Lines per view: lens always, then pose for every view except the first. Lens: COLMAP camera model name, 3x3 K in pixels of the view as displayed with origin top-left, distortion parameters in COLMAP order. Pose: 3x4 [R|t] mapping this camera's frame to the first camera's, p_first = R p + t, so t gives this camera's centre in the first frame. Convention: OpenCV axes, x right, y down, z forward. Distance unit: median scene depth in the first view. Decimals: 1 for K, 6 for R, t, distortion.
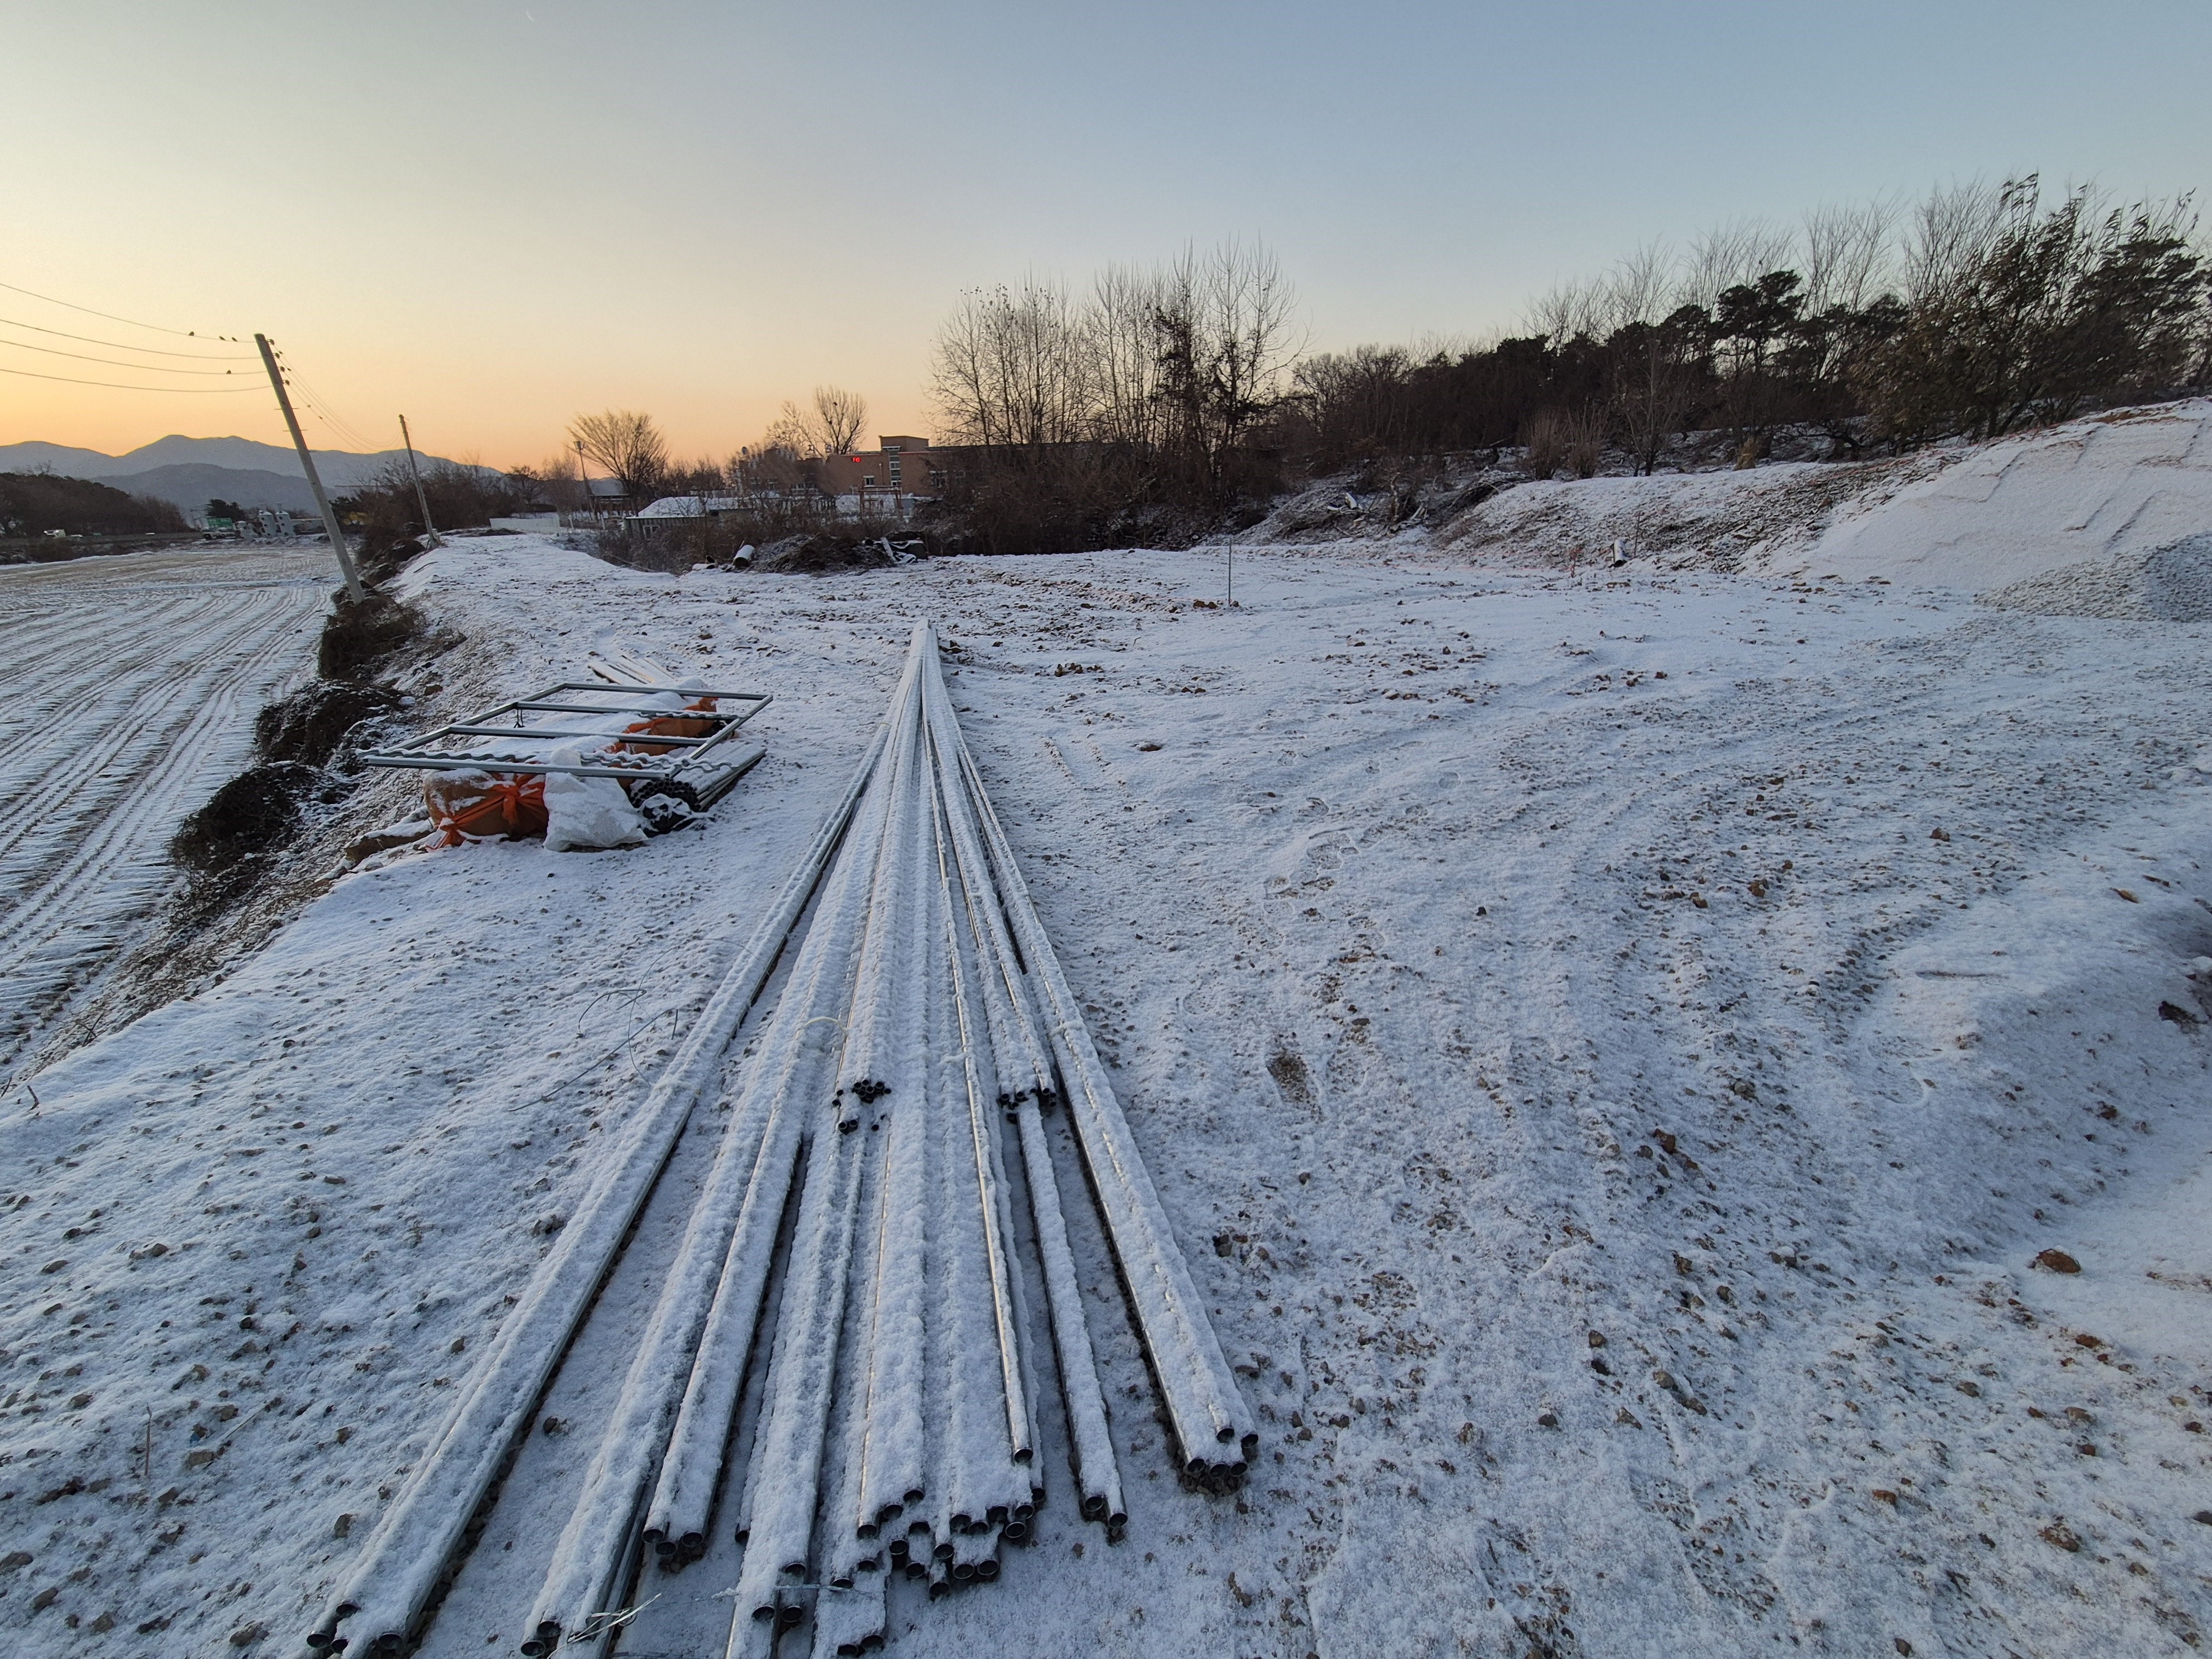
lens RADIAL K [[878.3, 0, 1106.0], [0, 878.3, 829.5], [0, 0, 1]] dist [-0.001785, -0.000087]
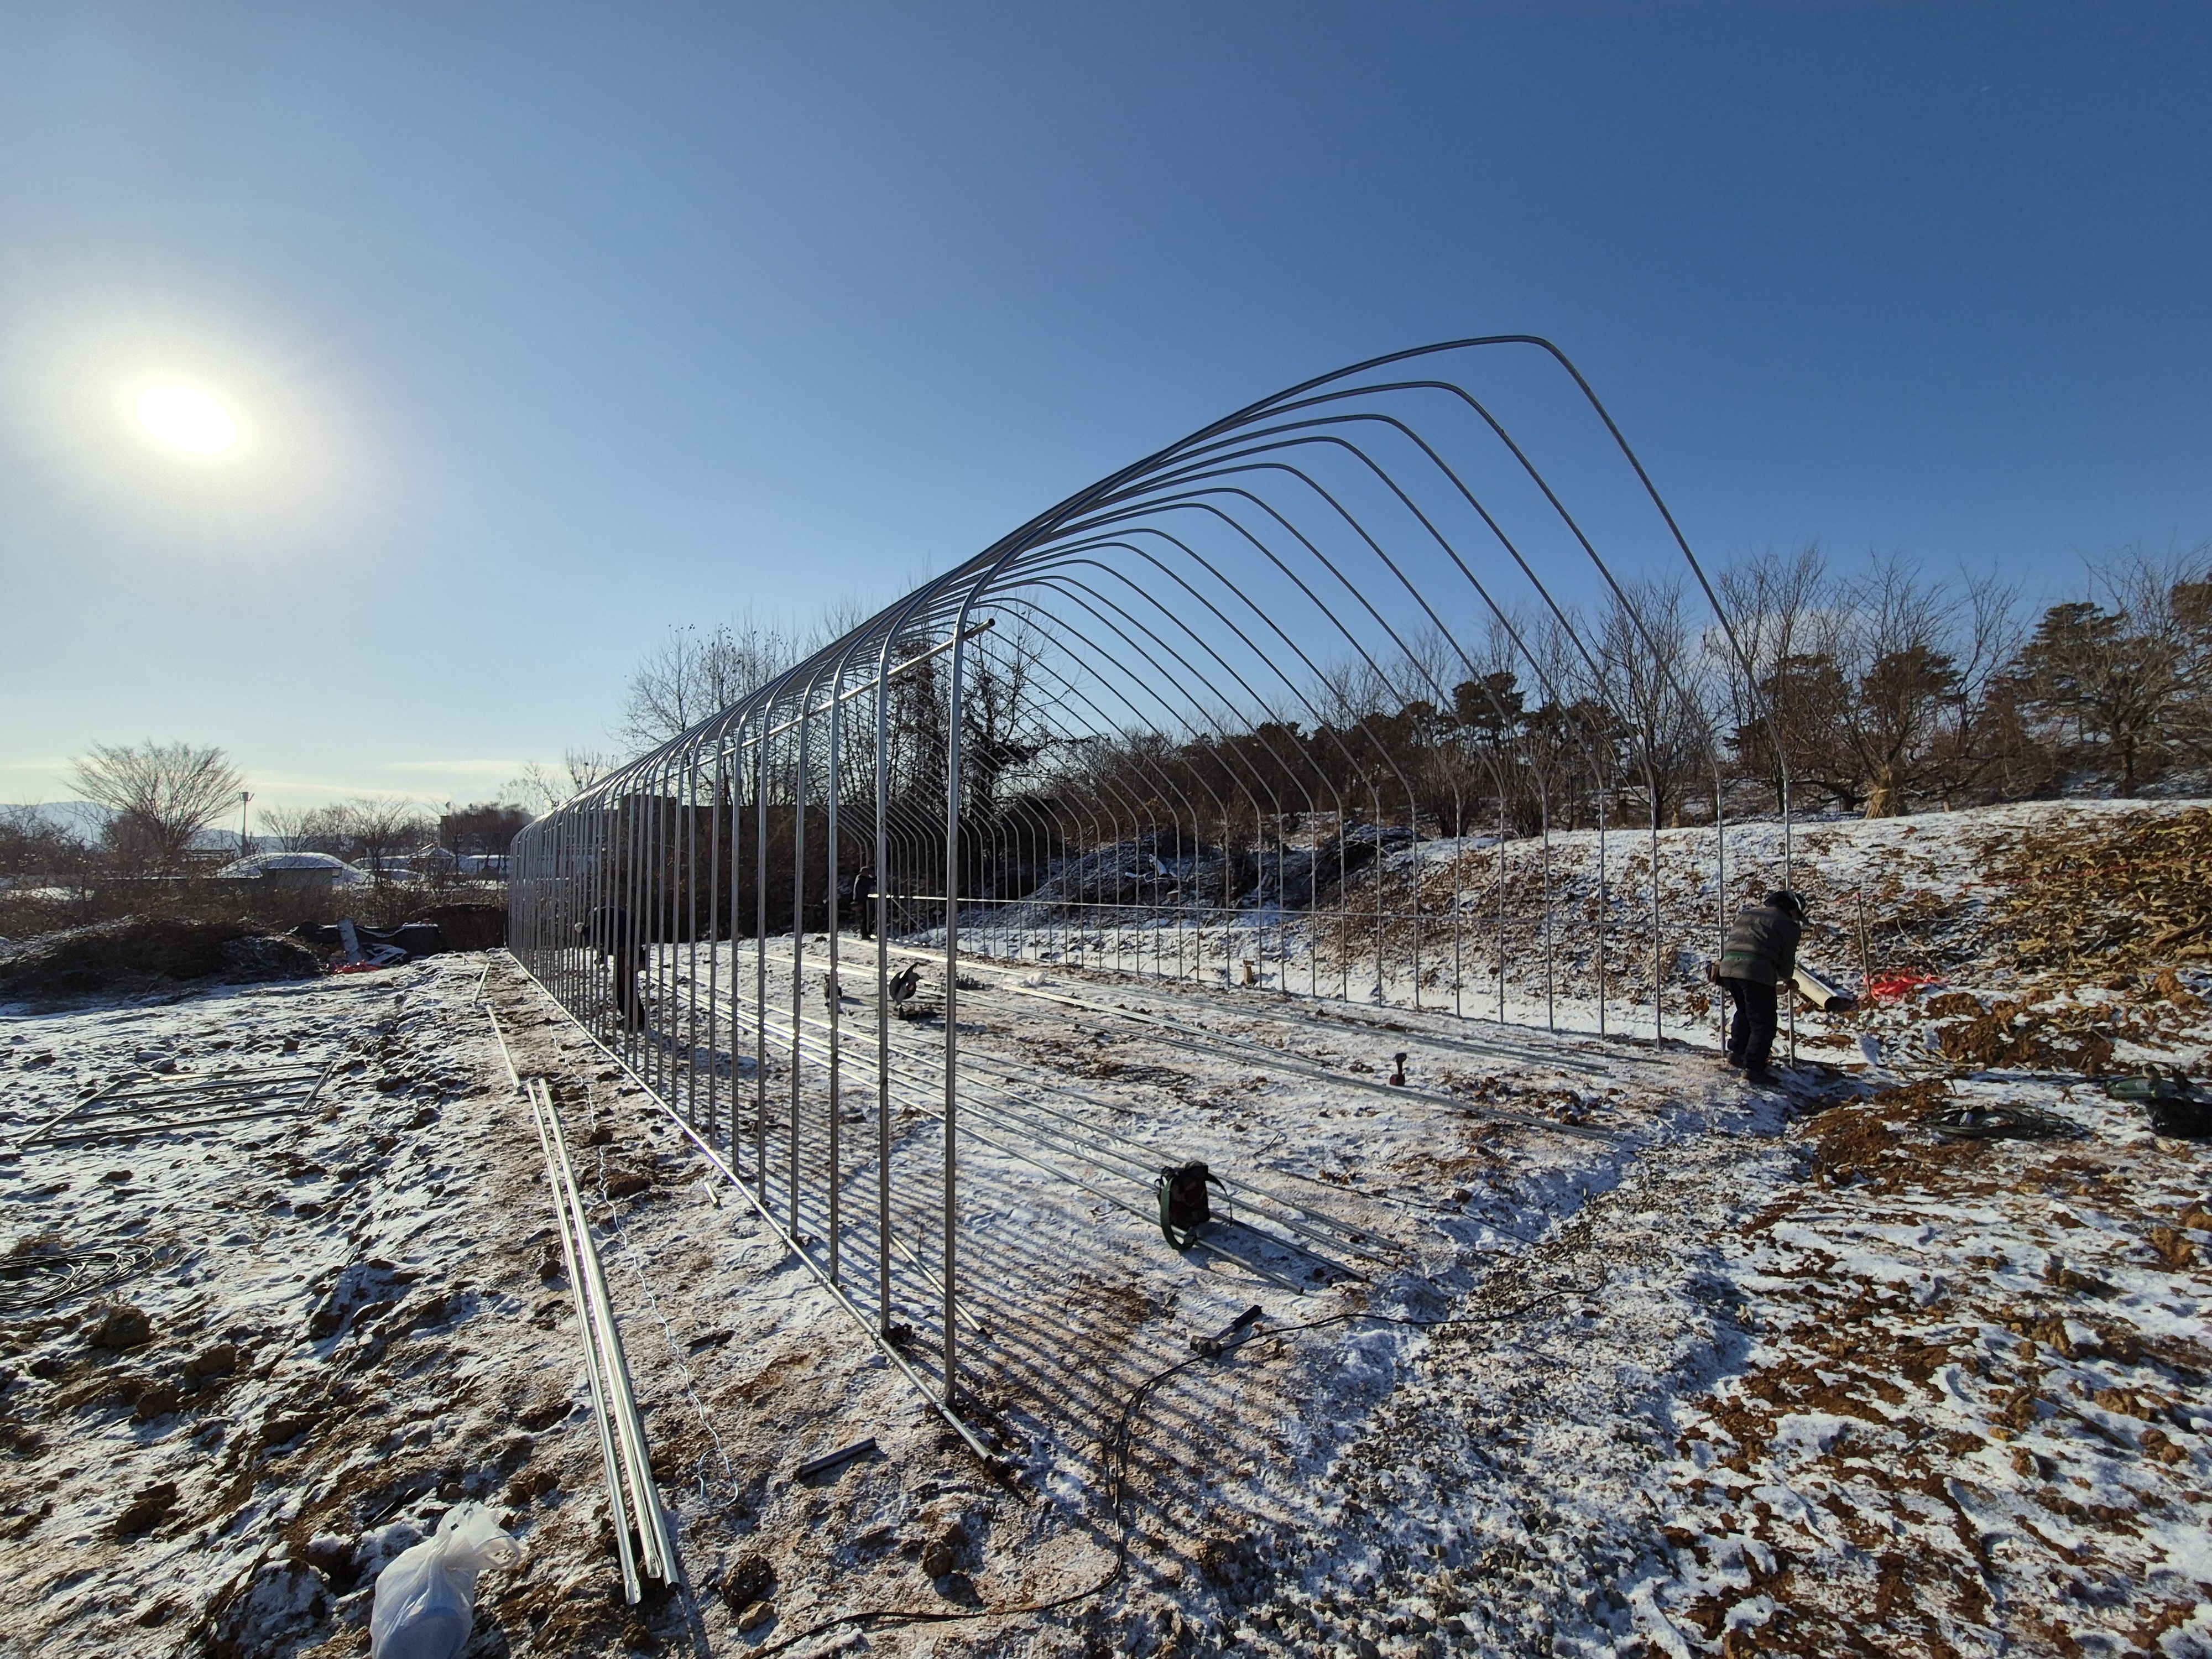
lens RADIAL K [[896.7, 0, 1107.1], [0, 896.7, 839.1], [0, 0, 1]] dist [0.000736, 0.000281]
pose [[0.972109, 0.017114, 0.233904, 0.062595], [0.072599, 0.926389, -0.369504, -0.112958], [-0.223010, 0.376180, 0.899308, 0.305387]]
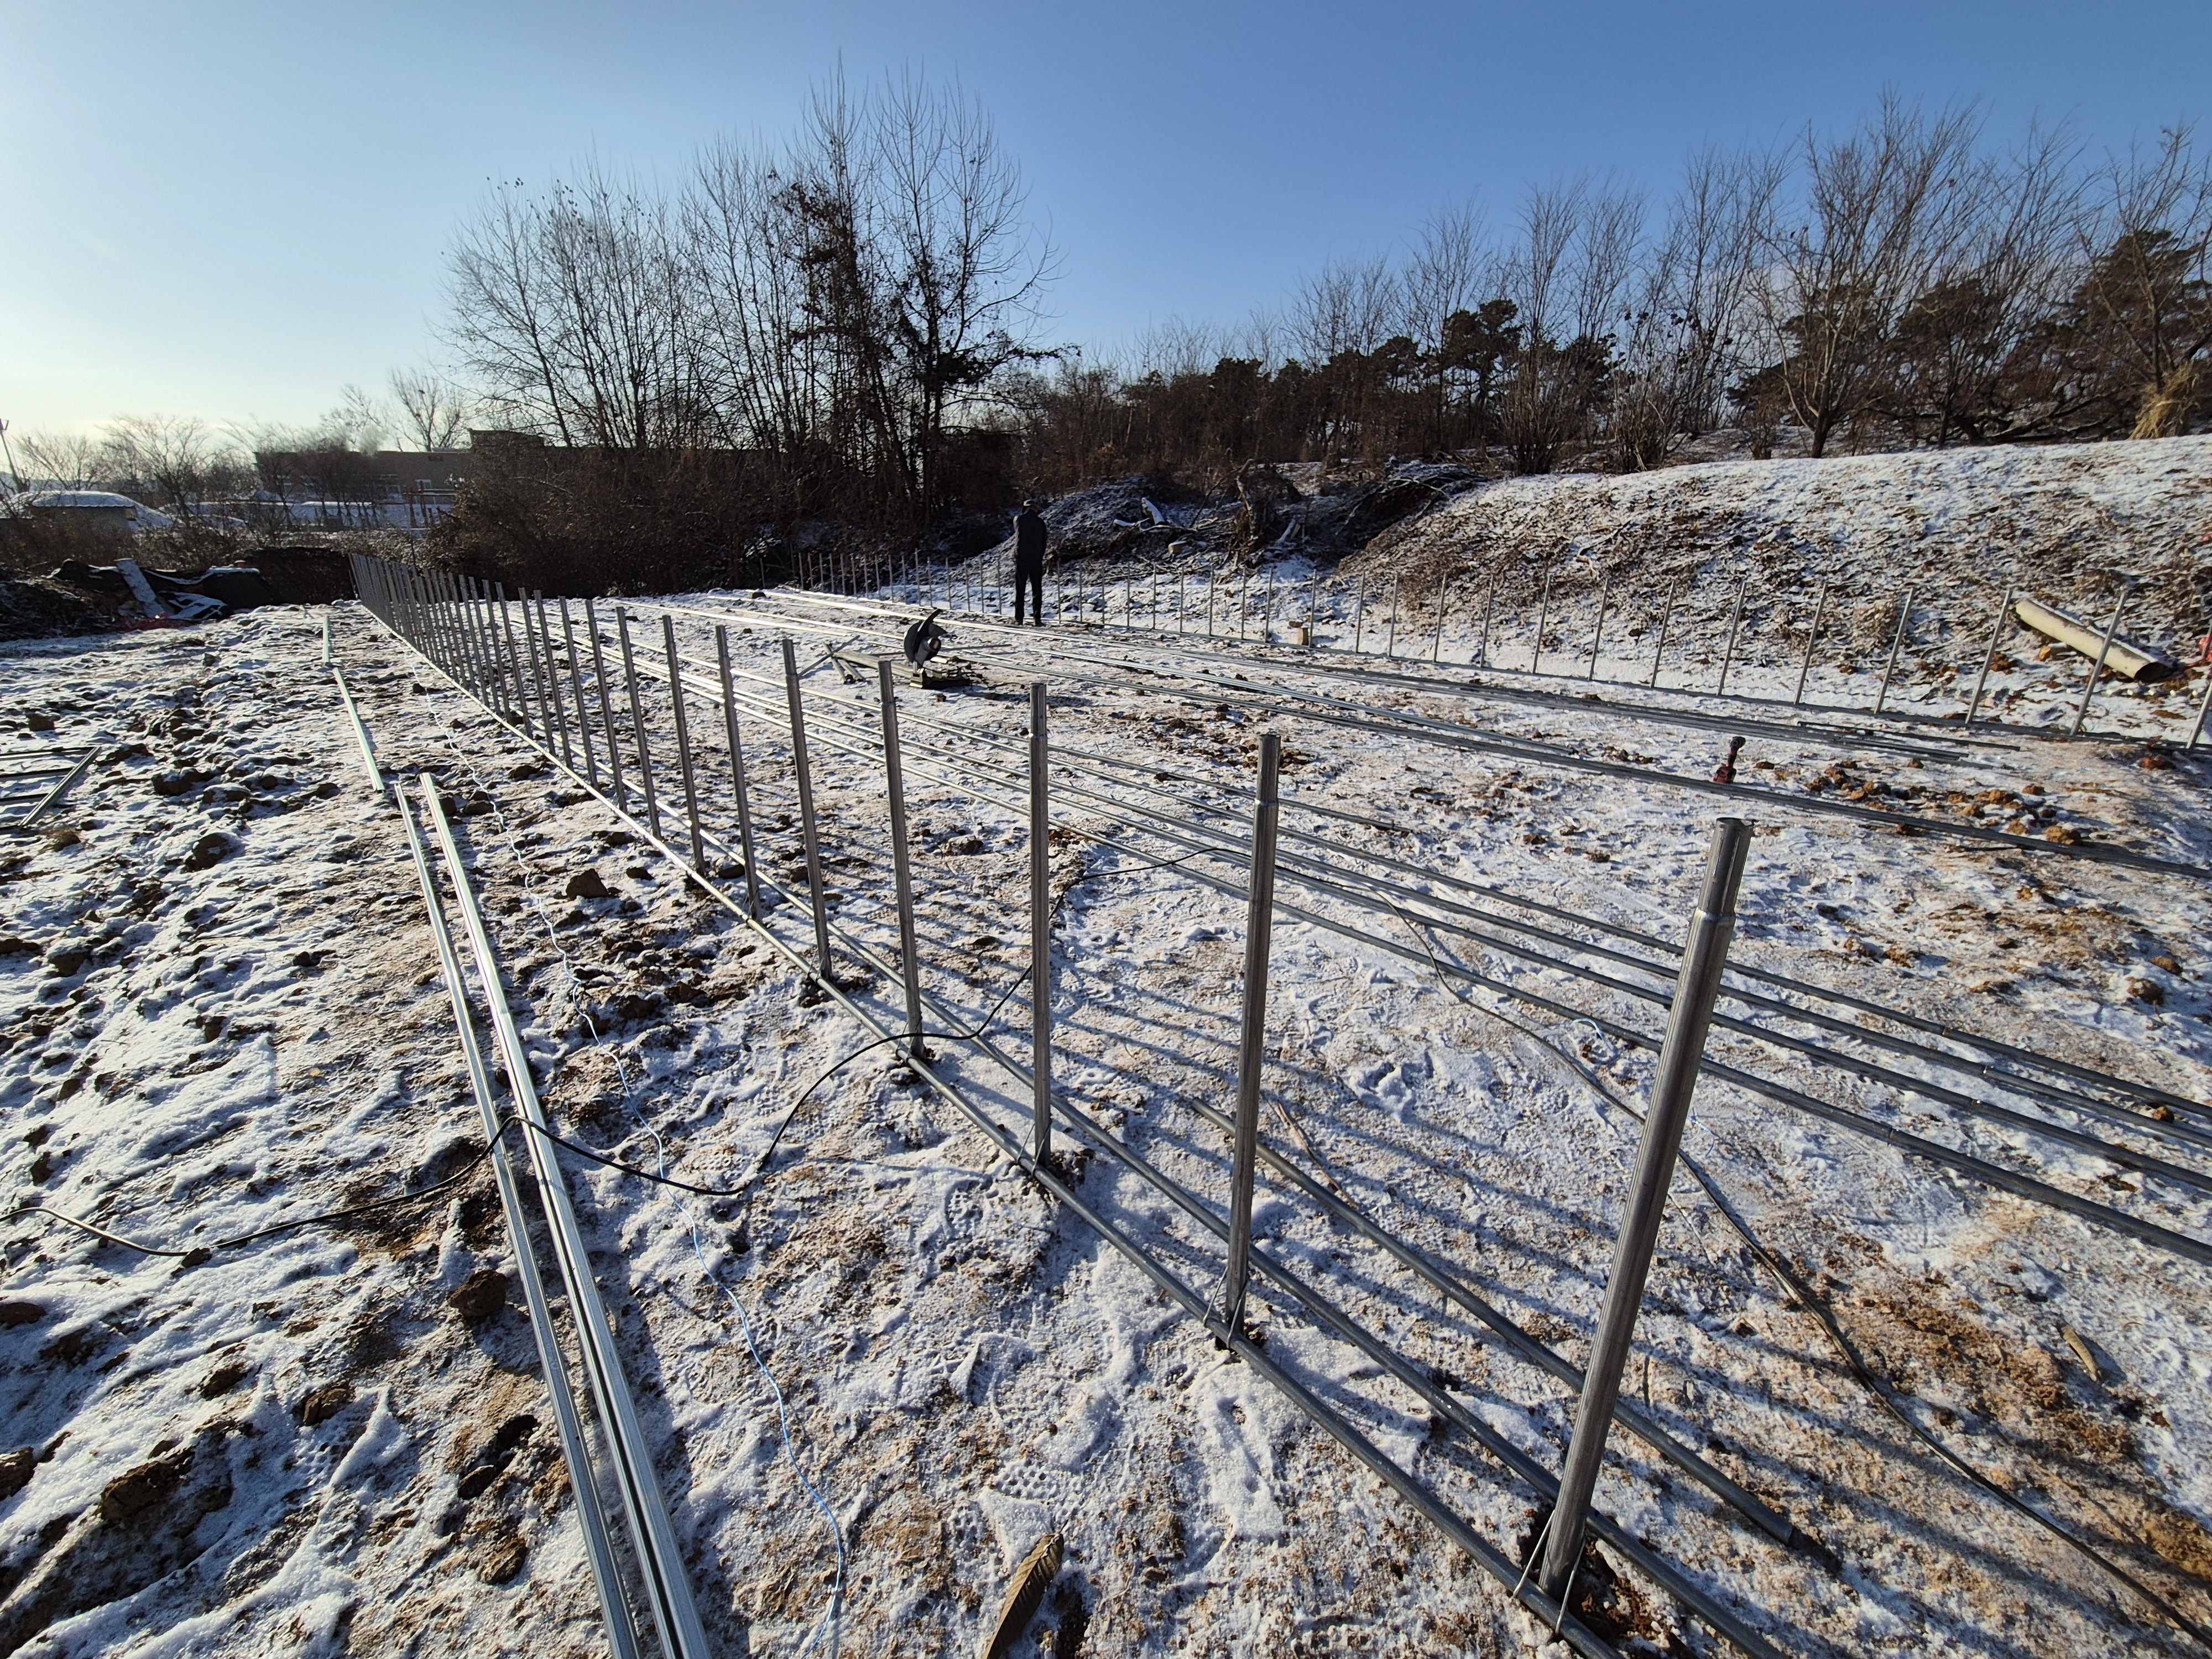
lens RADIAL K [[900.1, 0, 1110.3], [0, 900.1, 832.5], [0, 0, 1]] dist [-0.000711, 0.000110]
pose [[0.949904, -0.074150, 0.303619, 0.044788], [0.084375, 0.996220, -0.020678, -0.125484], [-0.300938, 0.045260, 0.952569, 0.370941]]
